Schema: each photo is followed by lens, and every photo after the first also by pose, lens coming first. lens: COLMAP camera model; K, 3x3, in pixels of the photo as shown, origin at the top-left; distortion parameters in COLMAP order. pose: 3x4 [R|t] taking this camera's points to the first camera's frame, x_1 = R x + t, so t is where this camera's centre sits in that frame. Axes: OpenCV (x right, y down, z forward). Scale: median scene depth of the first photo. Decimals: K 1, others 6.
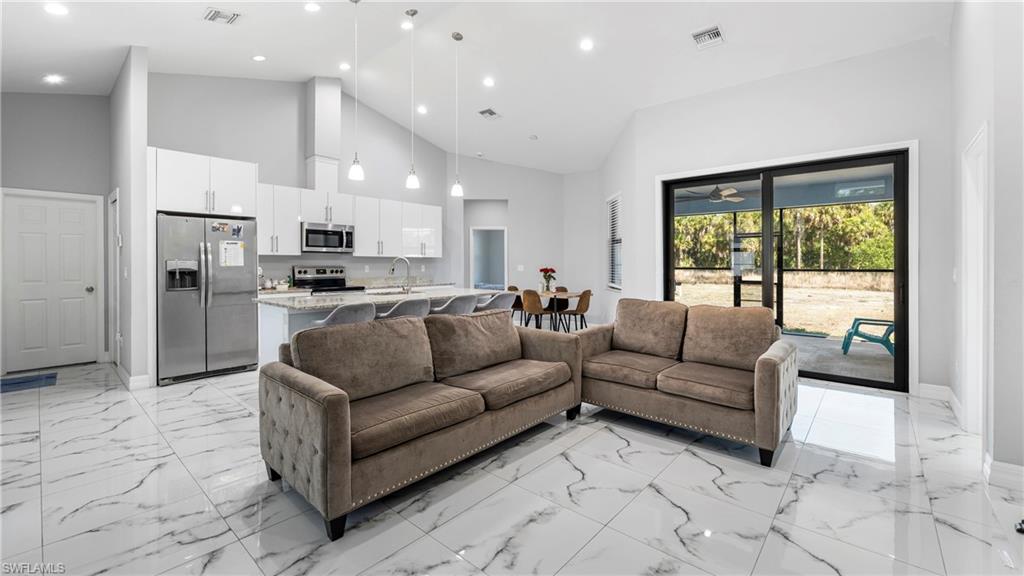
lens RADIAL K [[425.8, 0, 509.7], [0, 425.8, 265.0], [0, 0, 1]] dist [-0.005952, -0.000466]
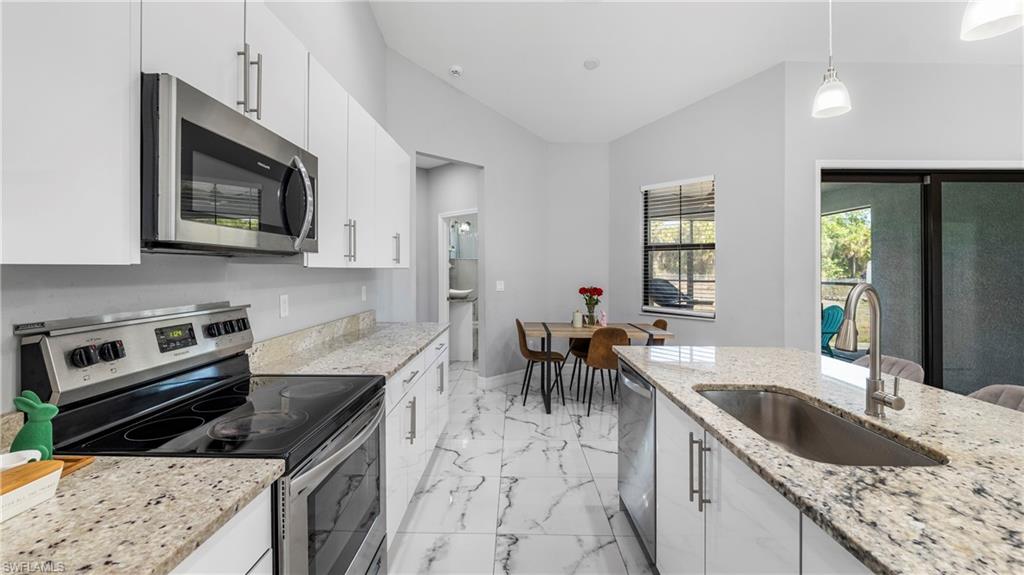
lens RADIAL K [[421.6, 0, 514.9], [0, 421.6, 266.0], [0, 0, 1]] dist [-0.001987, 0.000066]
pose [[0.752959, 0.008244, 0.658016, -0.508644], [-0.004064, 0.999961, -0.007878, -0.022598], [-0.658055, 0.003258, 0.752963, 0.803138]]
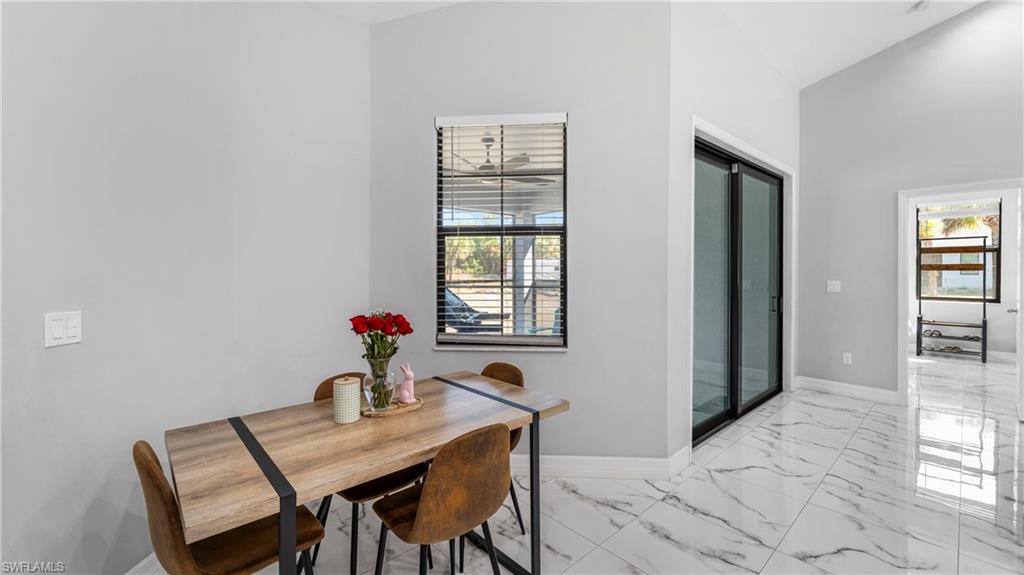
lens RADIAL K [[415.2, 0, 490.9], [0, 415.2, 266.4], [0, 0, 1]] dist [0.001545, 0.000080]
pose [[0.128739, 0.004923, 0.991666, -0.179222], [0.000834, 0.999987, -0.005073, -0.023613], [-0.991678, 0.001480, 0.128733, 1.183919]]
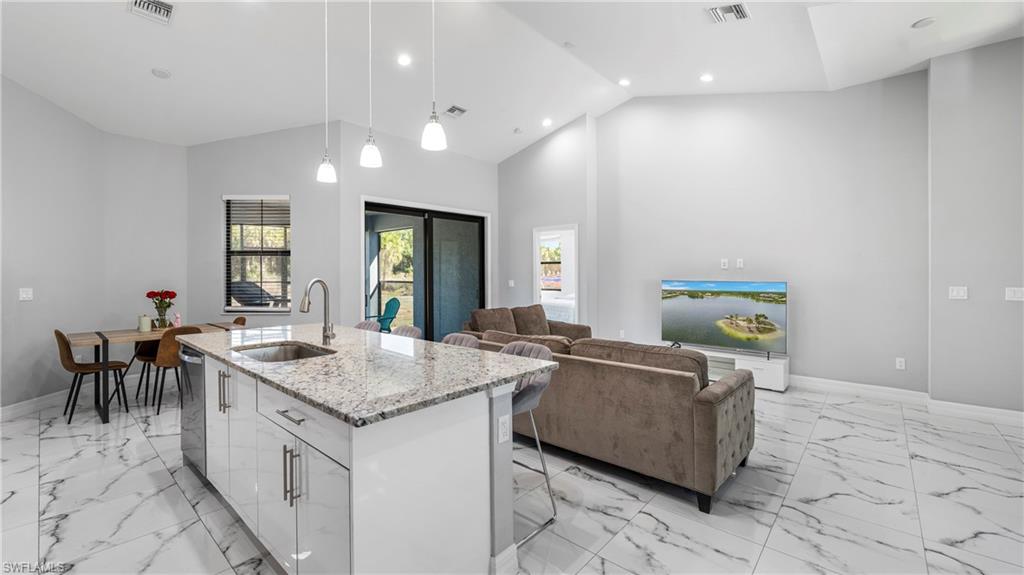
lens RADIAL K [[417.9, 0, 511.0], [0, 417.9, 271.5], [0, 0, 1]] dist [-0.012078, 0.000112]
pose [[-0.000021, 0.001876, 0.999998, -0.666654], [0.006355, 0.999978, -0.001875, -0.020483], [-0.999980, 0.006355, -0.000033, 0.642054]]
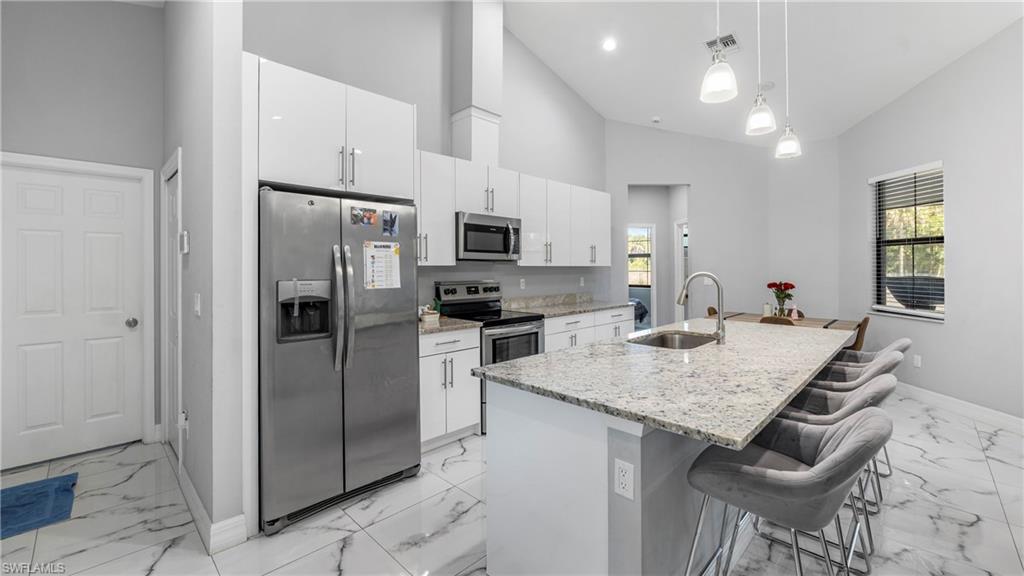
lens RADIAL K [[425.8, 0, 509.7], [0, 425.8, 265.0], [0, 0, 1]] dist [-0.005952, -0.000466]
pose [[0.998407, -0.001790, -0.056387, -0.391684], [0.001353, 0.999969, -0.007775, -0.019523], [0.056399, 0.007687, 0.998379, 0.398000]]
